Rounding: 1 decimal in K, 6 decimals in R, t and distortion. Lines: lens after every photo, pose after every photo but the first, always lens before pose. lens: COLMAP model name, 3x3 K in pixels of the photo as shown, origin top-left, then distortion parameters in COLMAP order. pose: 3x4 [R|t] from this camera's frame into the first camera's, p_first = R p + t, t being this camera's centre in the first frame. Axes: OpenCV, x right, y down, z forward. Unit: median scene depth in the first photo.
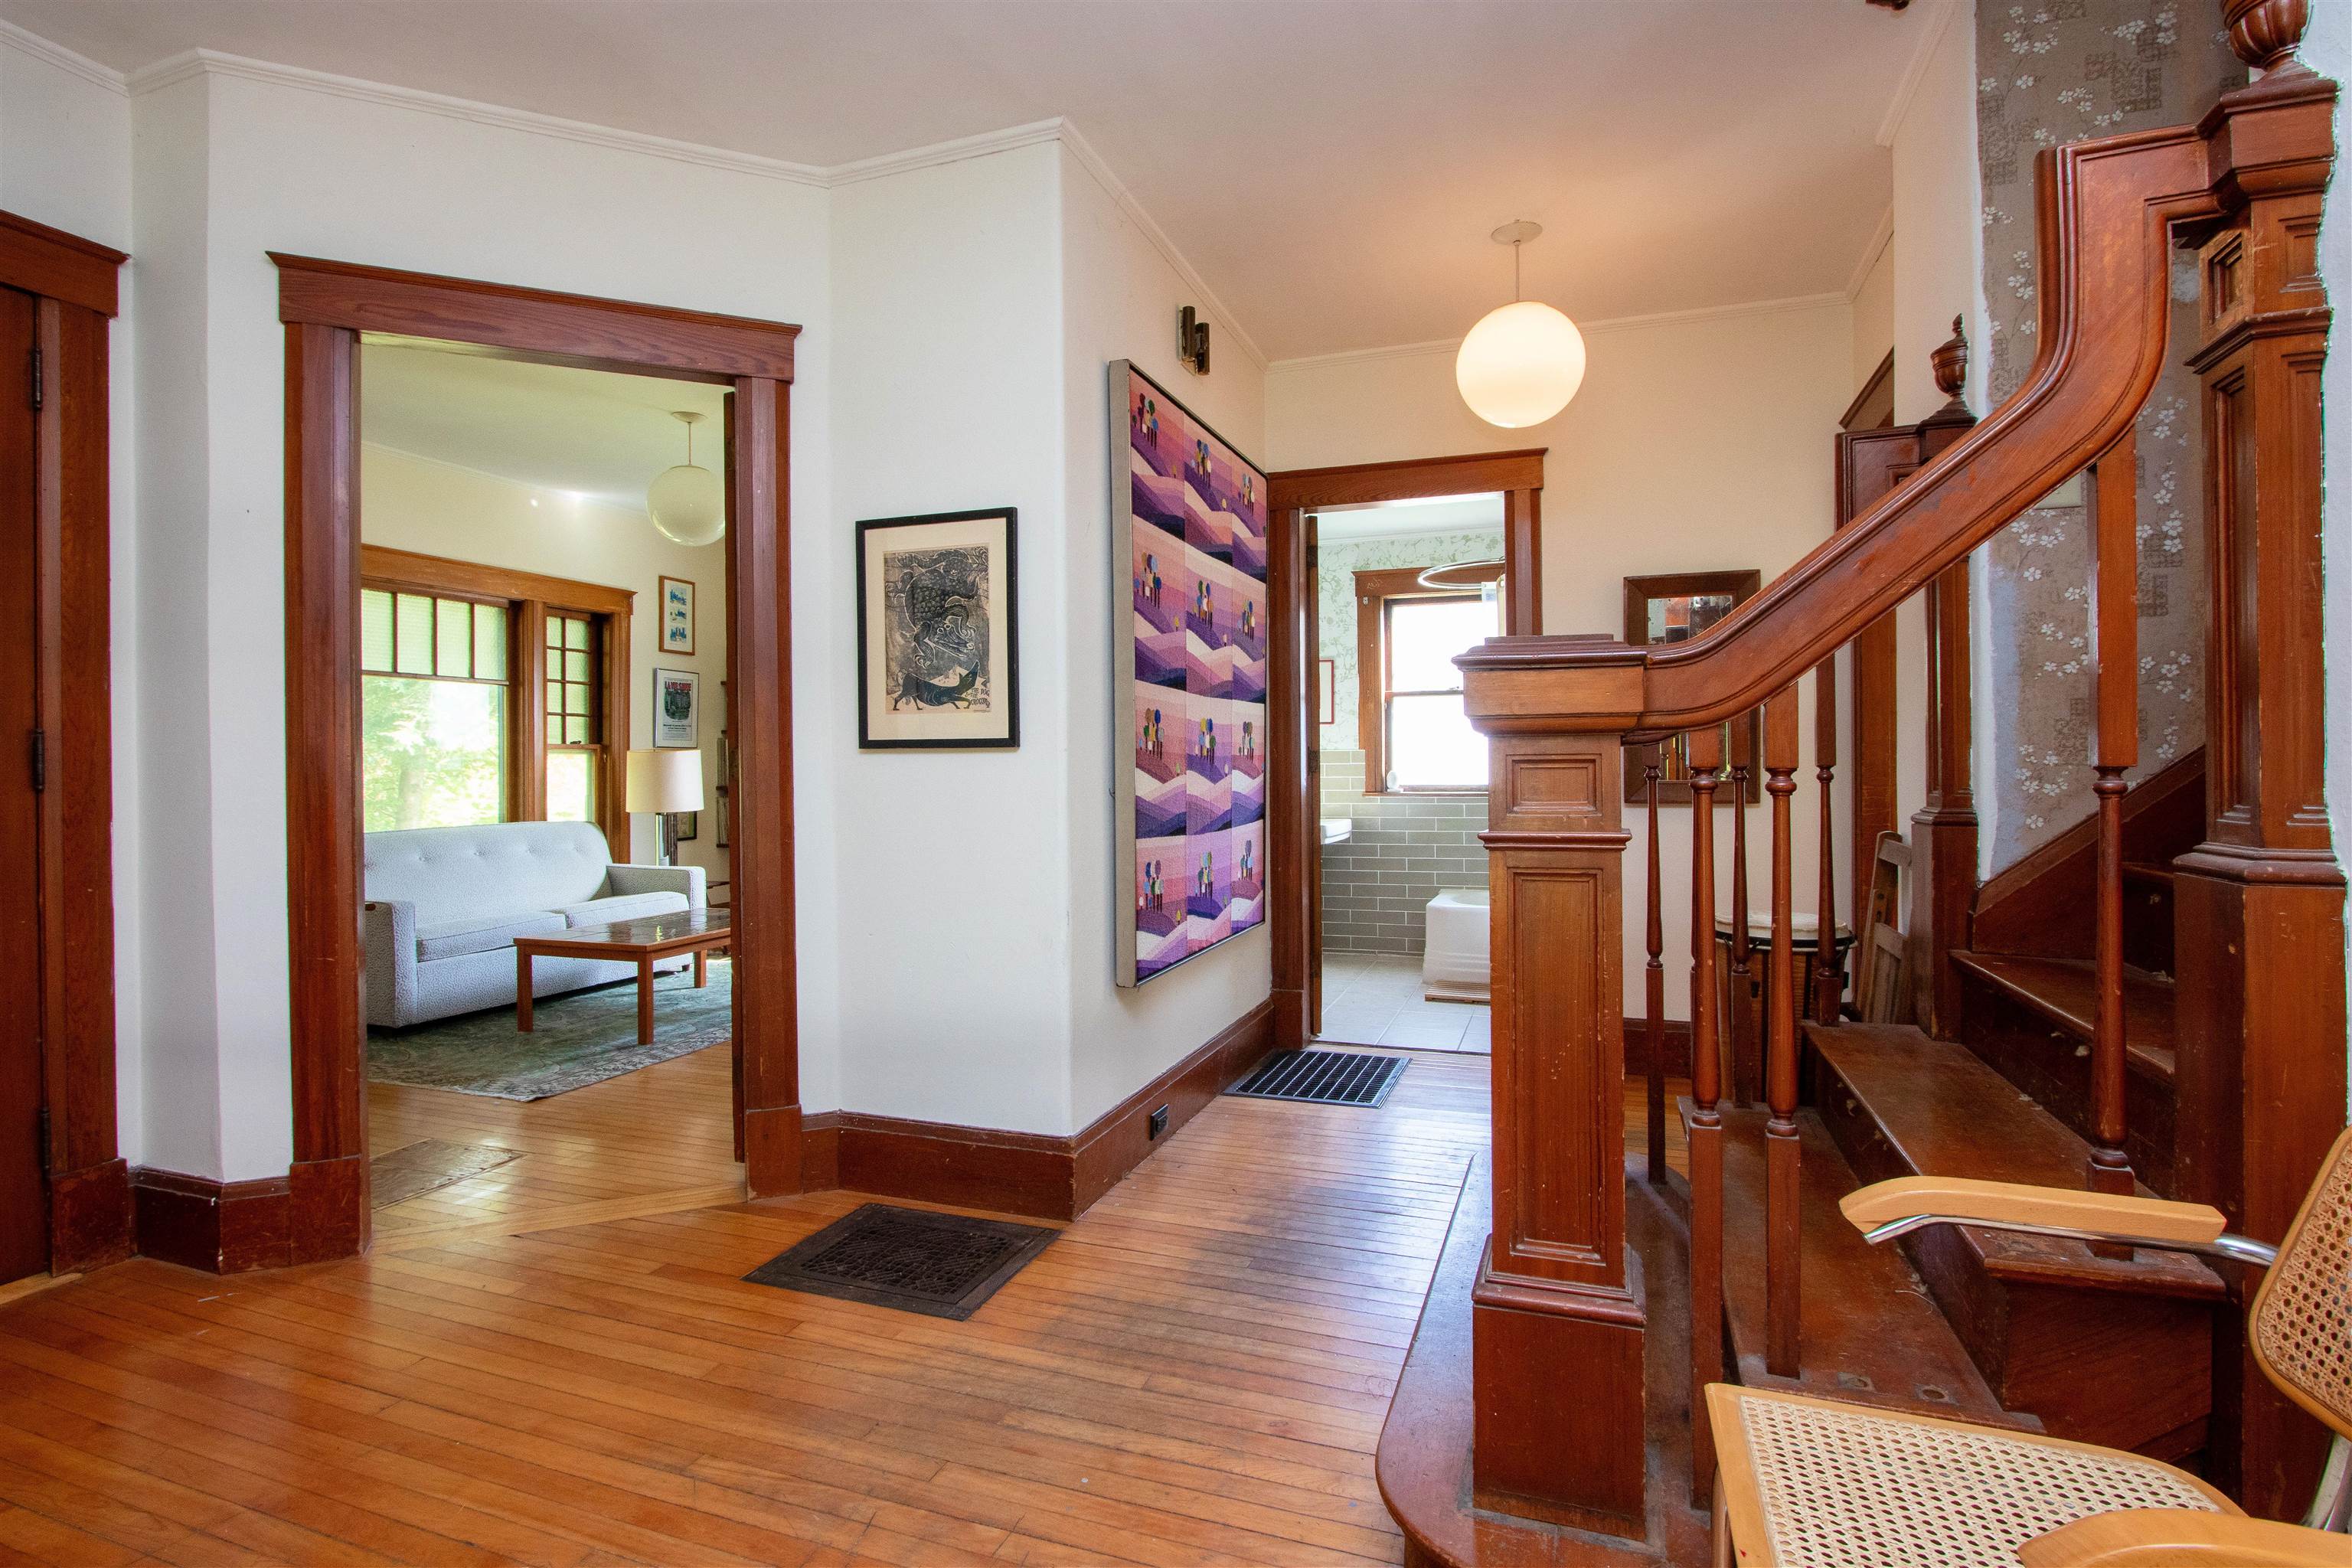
lens RADIAL K [[1140.8, 0, 1273.5], [0, 1140.8, 767.3], [0, 0, 1]] dist [-0.000508, 0.000215]
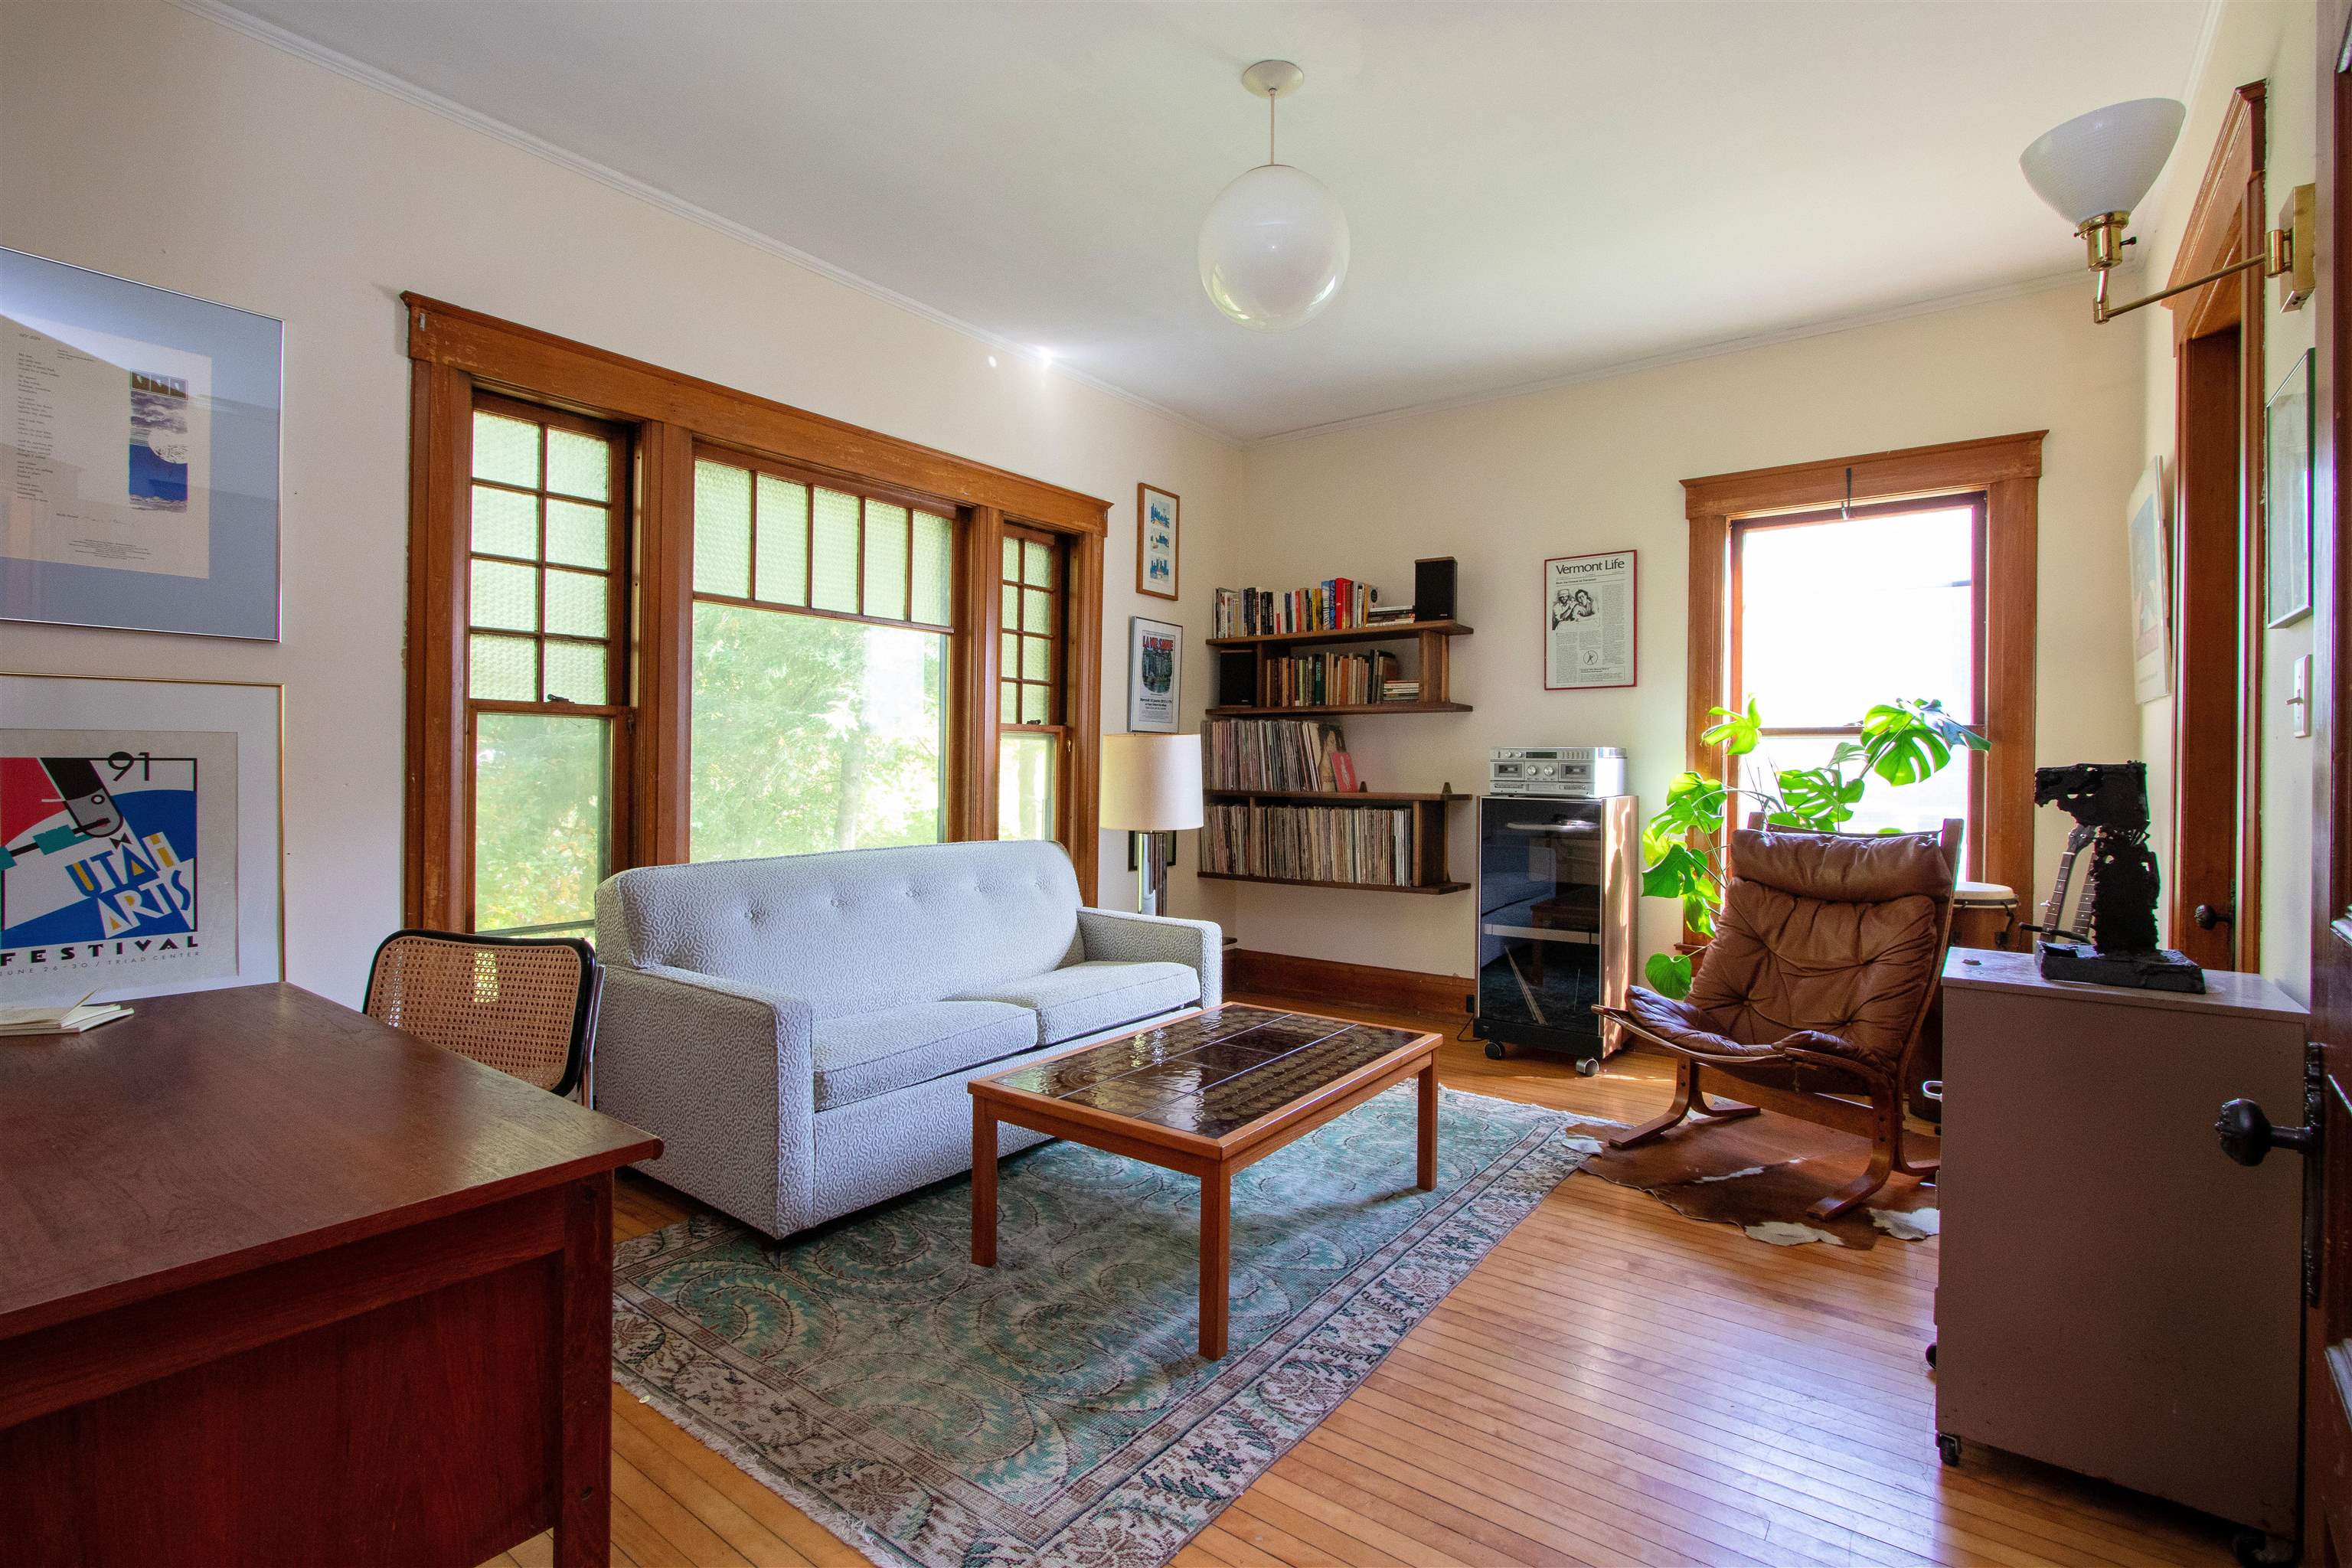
lens RADIAL K [[1068.0, 0, 1151.9], [0, 1068.0, 761.1], [0, 0, 1]] dist [-0.014668, 0.000275]
pose [[0.925955, 0.013217, -0.377403, -0.305051], [-0.015550, 0.999874, -0.003134, 0.002188], [0.377314, 0.008771, 0.926044, 0.435409]]
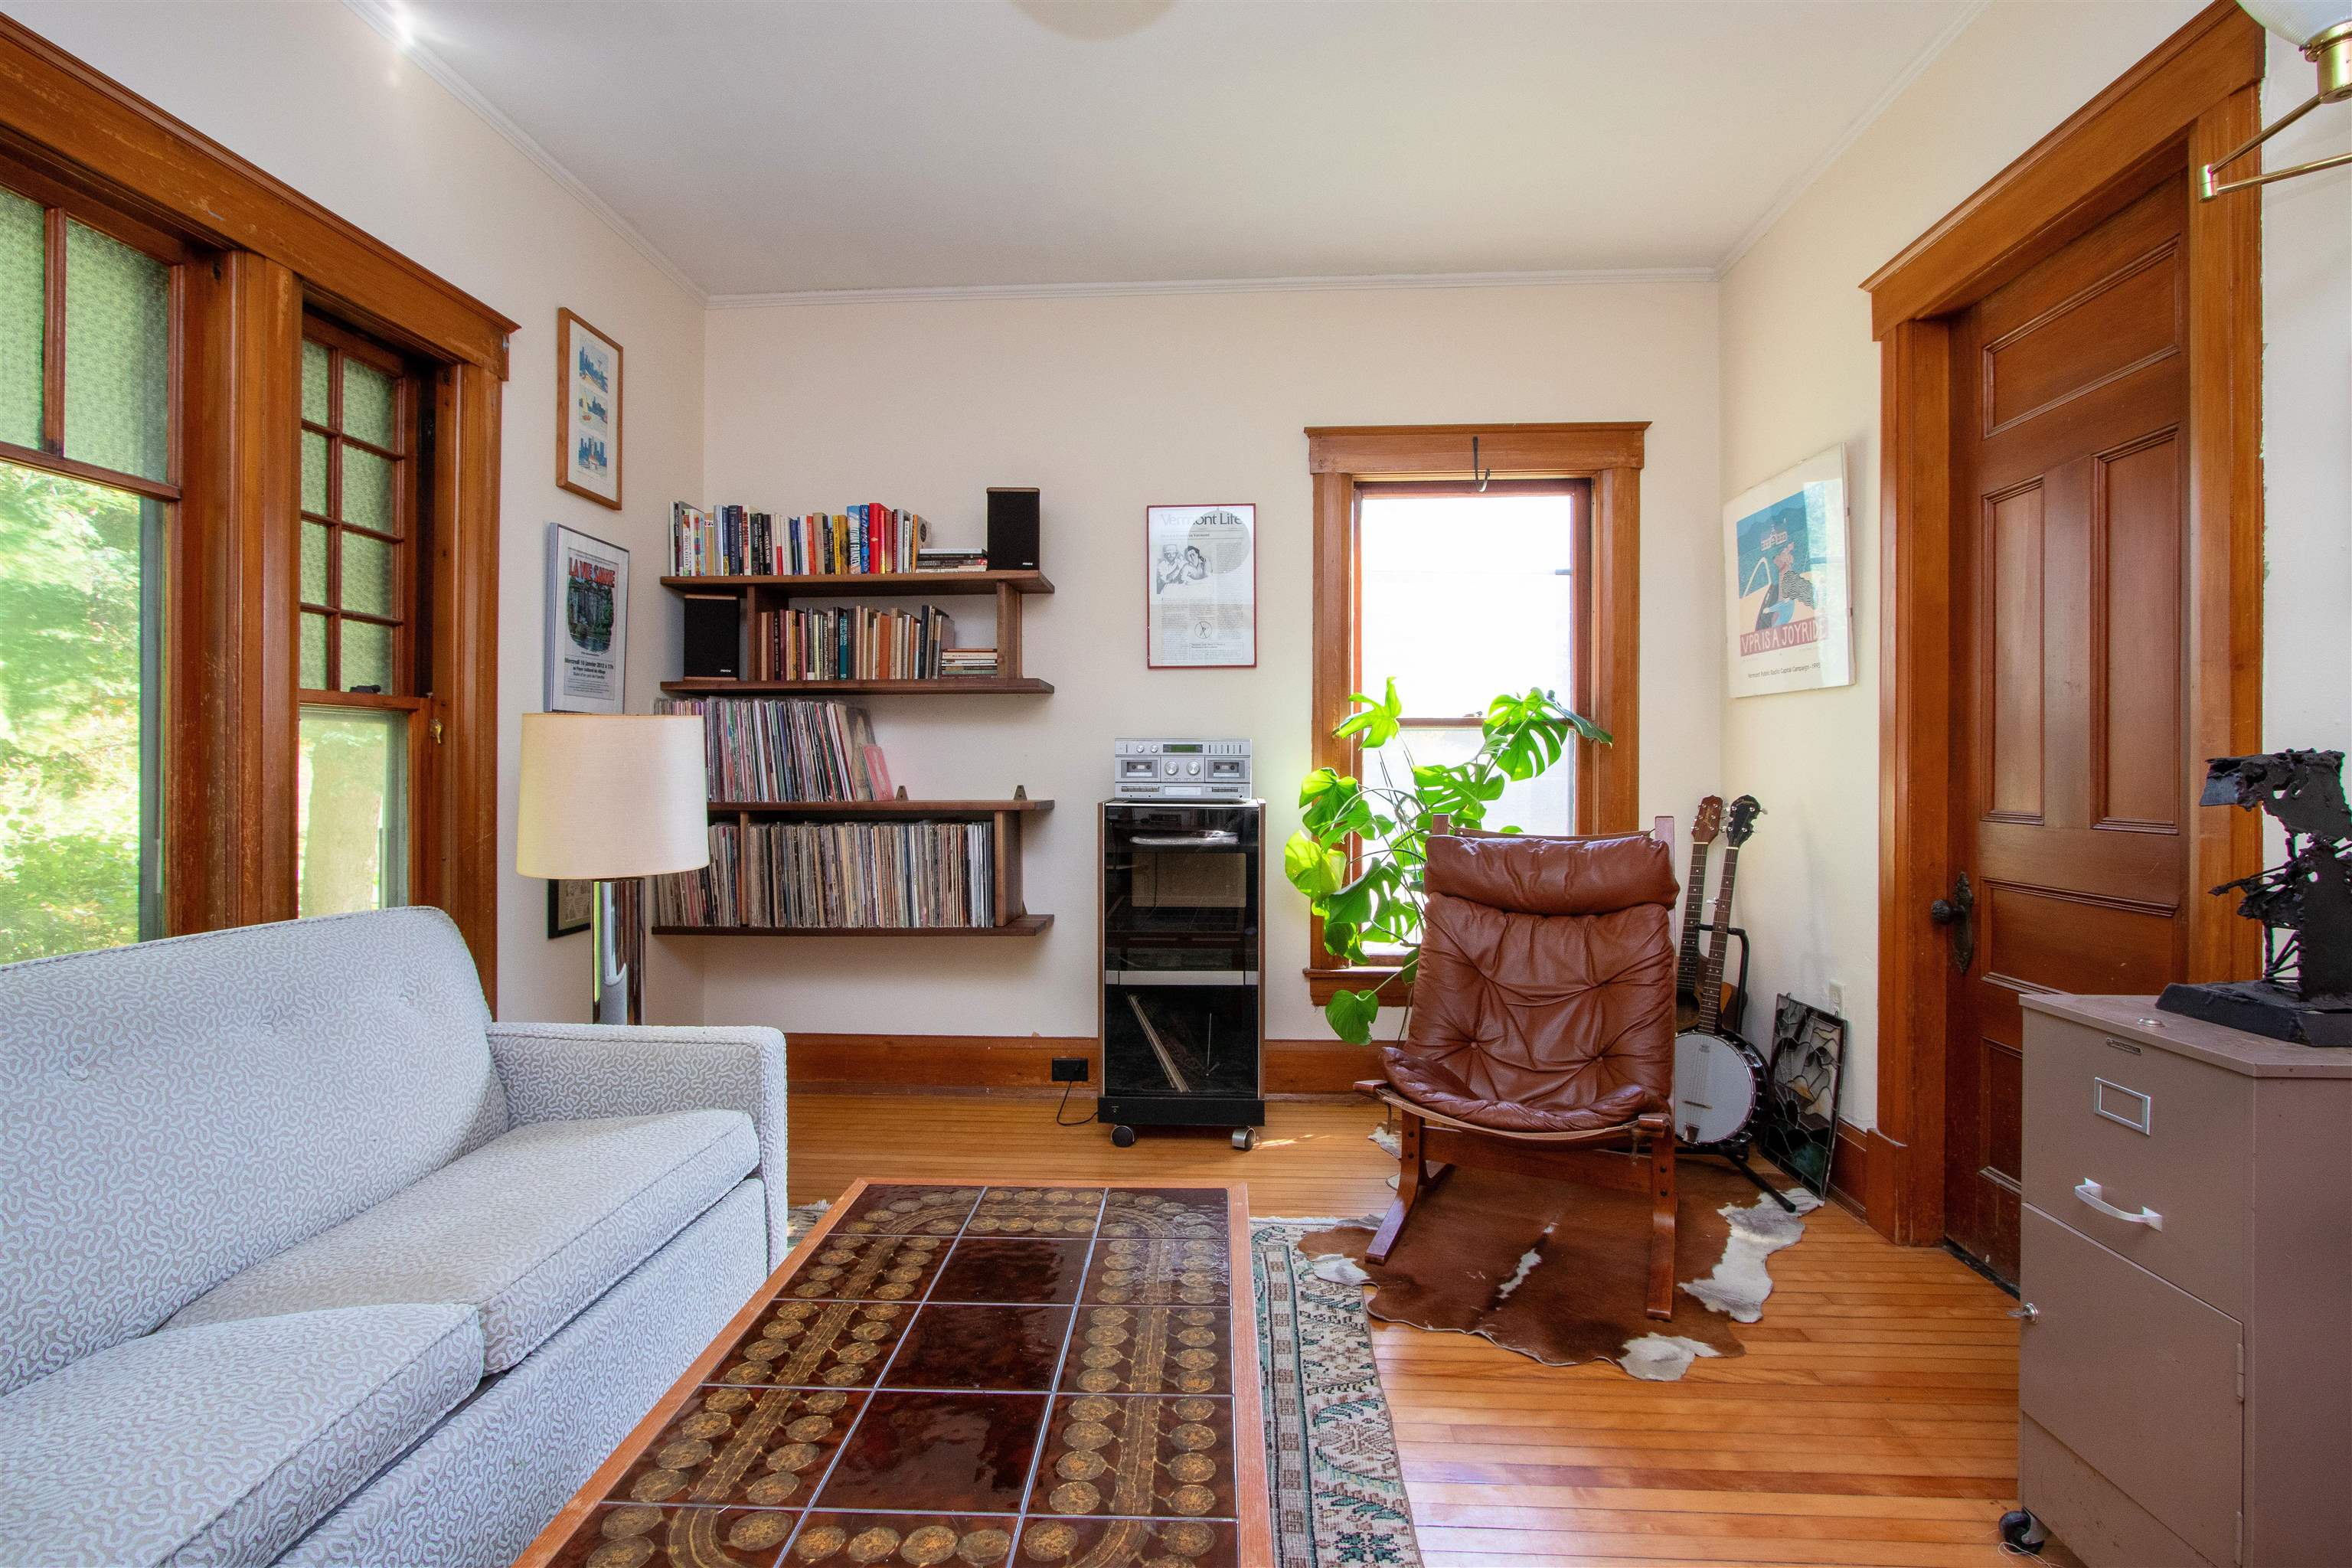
lens RADIAL K [[1095.8, 0, 1168.6], [0, 1095.8, 768.6], [0, 0, 1]] dist [-0.015350, 0.002233]
pose [[0.977919, 0.005270, 0.208916, -0.428071], [-0.005092, 0.999986, -0.001390, 0.002953], [-0.208920, 0.000295, 0.977933, 0.596099]]
